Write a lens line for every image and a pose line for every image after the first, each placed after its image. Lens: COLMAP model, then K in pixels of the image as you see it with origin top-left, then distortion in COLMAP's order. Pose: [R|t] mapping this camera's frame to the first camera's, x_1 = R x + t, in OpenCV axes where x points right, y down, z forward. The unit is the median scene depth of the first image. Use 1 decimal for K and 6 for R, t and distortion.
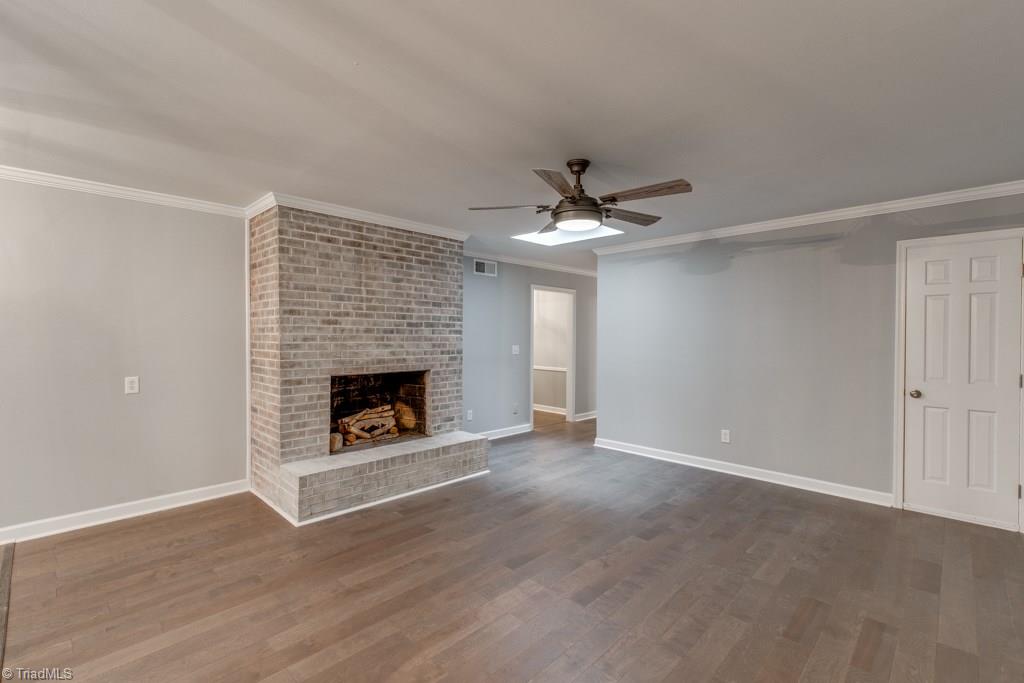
lens RADIAL K [[459.0, 0, 516.6], [0, 459.0, 340.6], [0, 0, 1]] dist [0.000890, -0.000003]
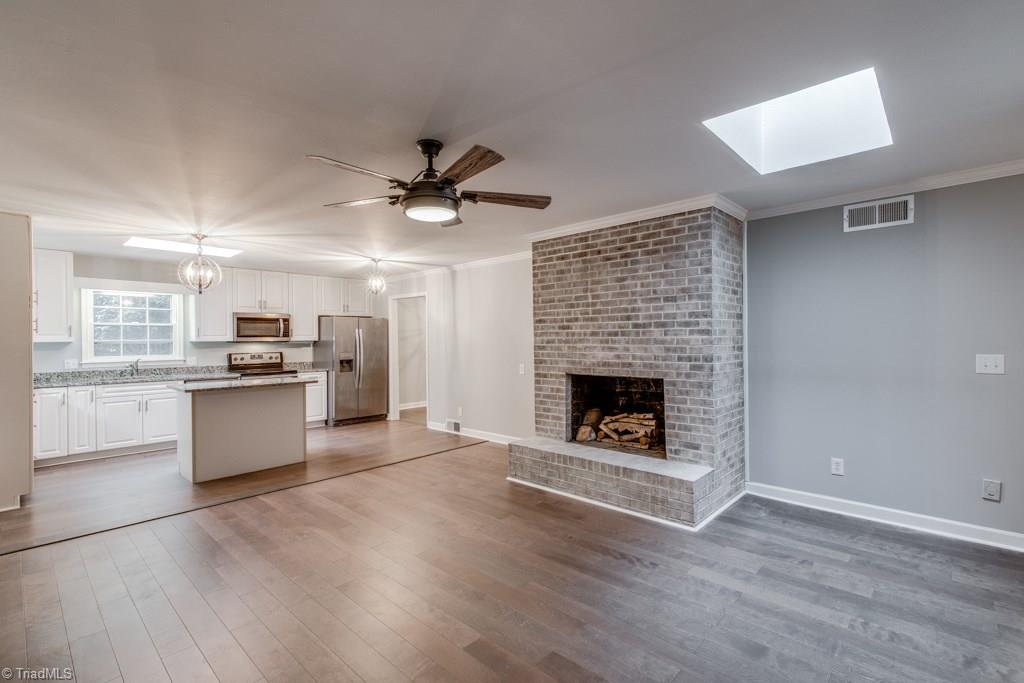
lens RADIAL K [[459.0, 0, 516.6], [0, 459.0, 340.6], [0, 0, 1]] dist [0.000890, -0.000003]
pose [[0.018882, -0.002819, -0.999818, 0.693390], [-0.000505, 0.999996, -0.002830, -0.003040], [0.999822, 0.000559, 0.018881, 0.779685]]
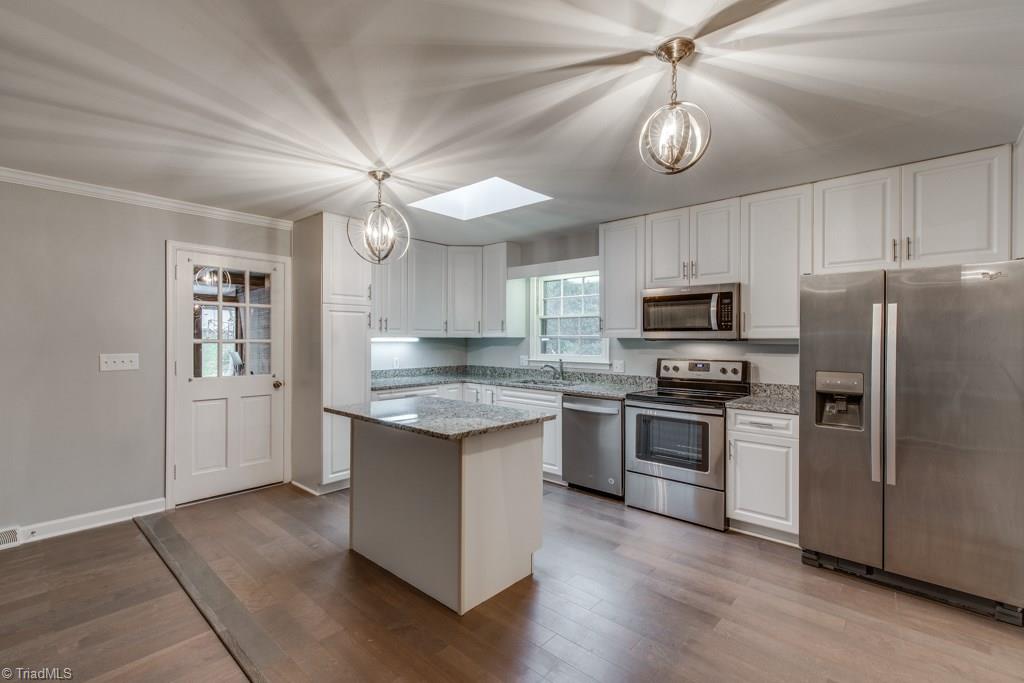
lens RADIAL K [[459.0, 0, 516.6], [0, 459.0, 340.6], [0, 0, 1]] dist [0.000890, -0.000003]
pose [[-0.998955, -0.009588, -0.044695, -0.615957], [-0.010222, 0.999850, 0.013991, -0.010258], [0.044554, 0.014433, -0.998903, 0.767228]]
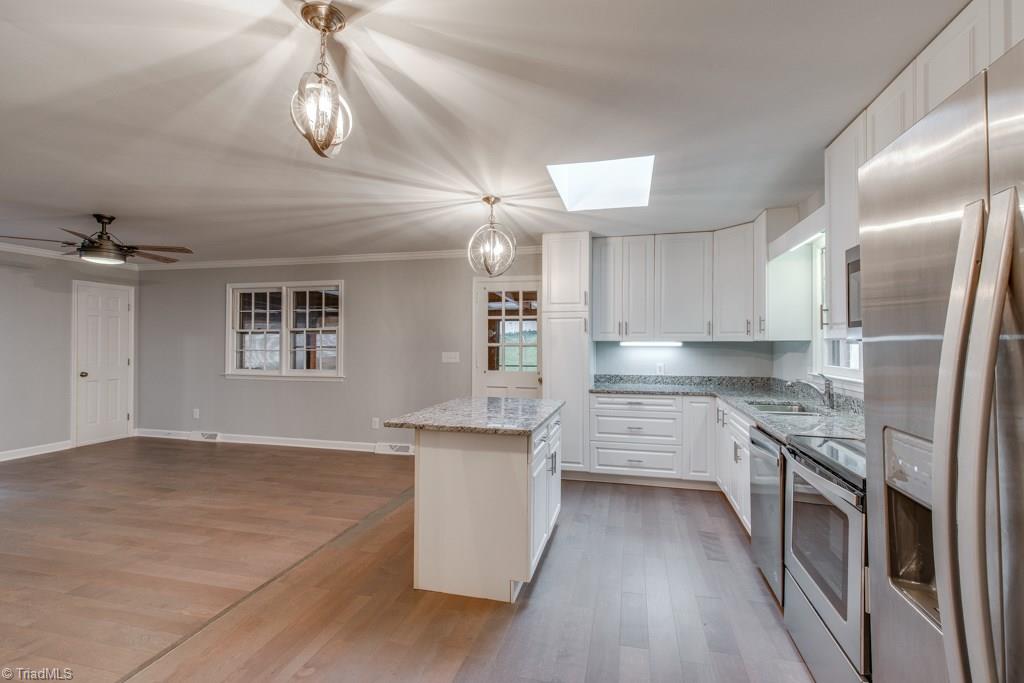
lens RADIAL K [[459.0, 0, 516.6], [0, 459.0, 340.6], [0, 0, 1]] dist [0.000890, -0.000003]
pose [[-0.502295, -0.002405, 0.864693, -1.160408], [0.002821, 0.999986, 0.004420, -0.006951], [-0.864692, 0.004659, -0.502281, 0.419721]]
